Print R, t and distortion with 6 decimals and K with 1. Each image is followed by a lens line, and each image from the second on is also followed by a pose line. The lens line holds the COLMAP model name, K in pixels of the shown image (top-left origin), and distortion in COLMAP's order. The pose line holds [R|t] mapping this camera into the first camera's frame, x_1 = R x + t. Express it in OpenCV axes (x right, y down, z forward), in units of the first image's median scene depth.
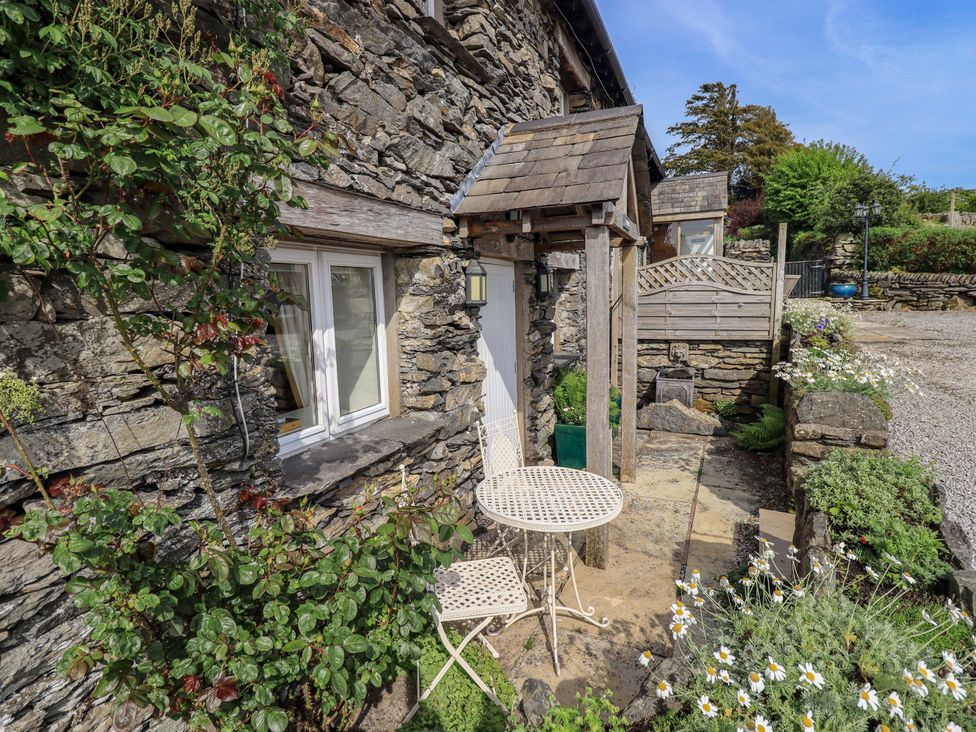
lens RADIAL K [[518.0, 0, 491.2], [0, 518.0, 361.9], [0, 0, 1]] dist [0.000165, 0.000087]
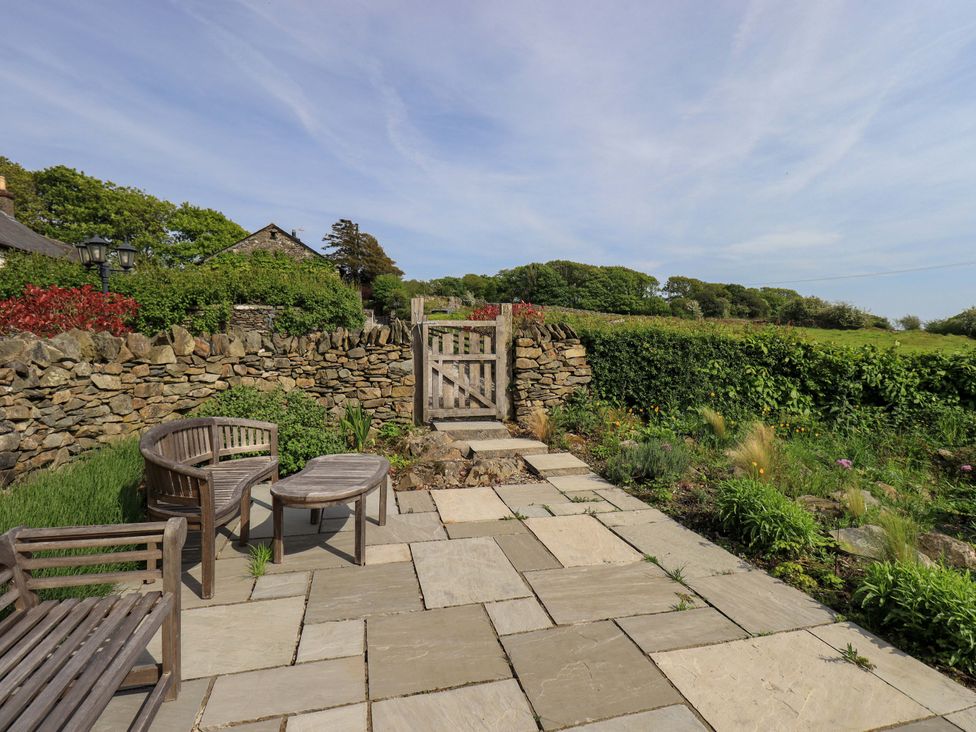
lens RADIAL K [[501.2, 0, 499.0], [0, 501.2, 364.0], [0, 0, 1]] dist [-0.003192, 0.001428]
pose [[0.758666, -0.013516, 0.651340, -0.433115], [0.065305, 0.996327, -0.055391, 0.156579], [-0.648199, 0.084560, 0.756762, -0.875819]]
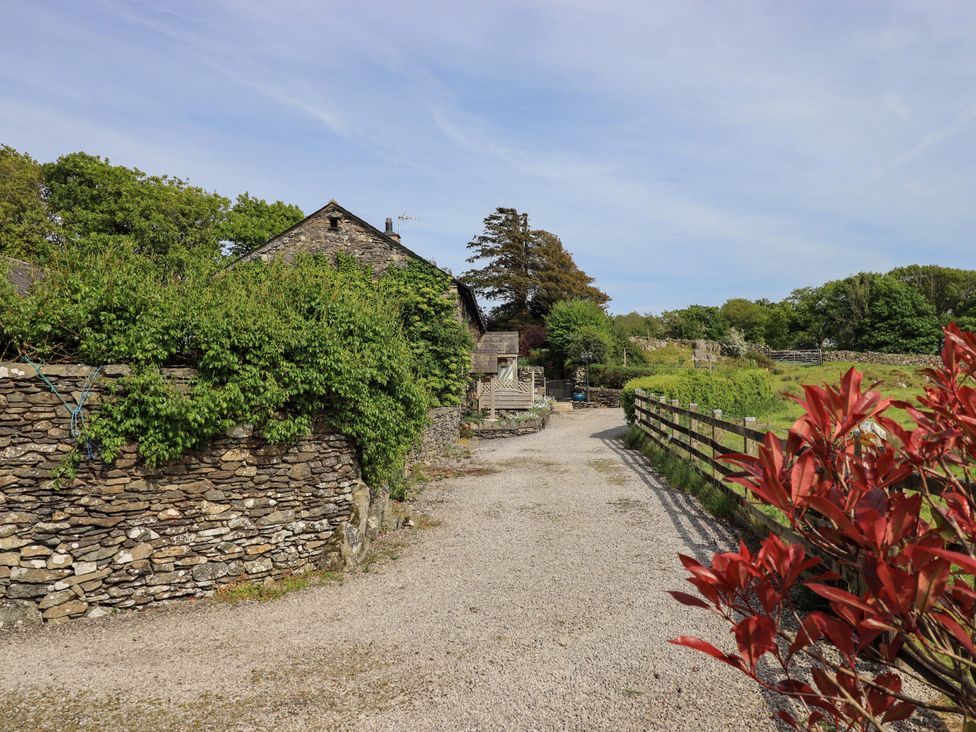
lens RADIAL K [[872.0, 0, 509.0], [0, 872.0, 368.1], [0, 0, 1]] dist [-0.001814, -0.002640]
pose [[0.922392, 0.041589, 0.384010, -0.300889], [0.028055, 0.984347, -0.173994, 0.119104], [-0.385235, 0.171264, 0.906787, -0.703051]]
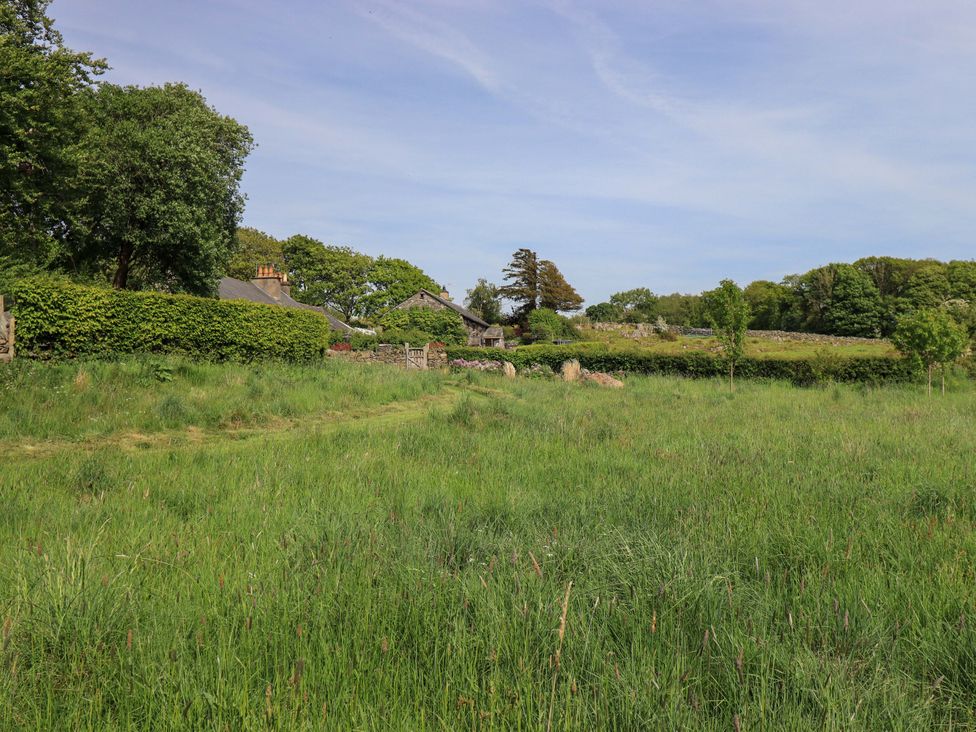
lens RADIAL K [[869.2, 0, 485.0], [0, 869.2, 366.0], [0, 0, 1]] dist [-0.019278, -0.001662]
pose [[0.968014, 0.021197, 0.250001, -0.580054], [0.016671, 0.988789, -0.148389, 0.400363], [-0.250343, 0.147810, 0.956807, -2.274648]]
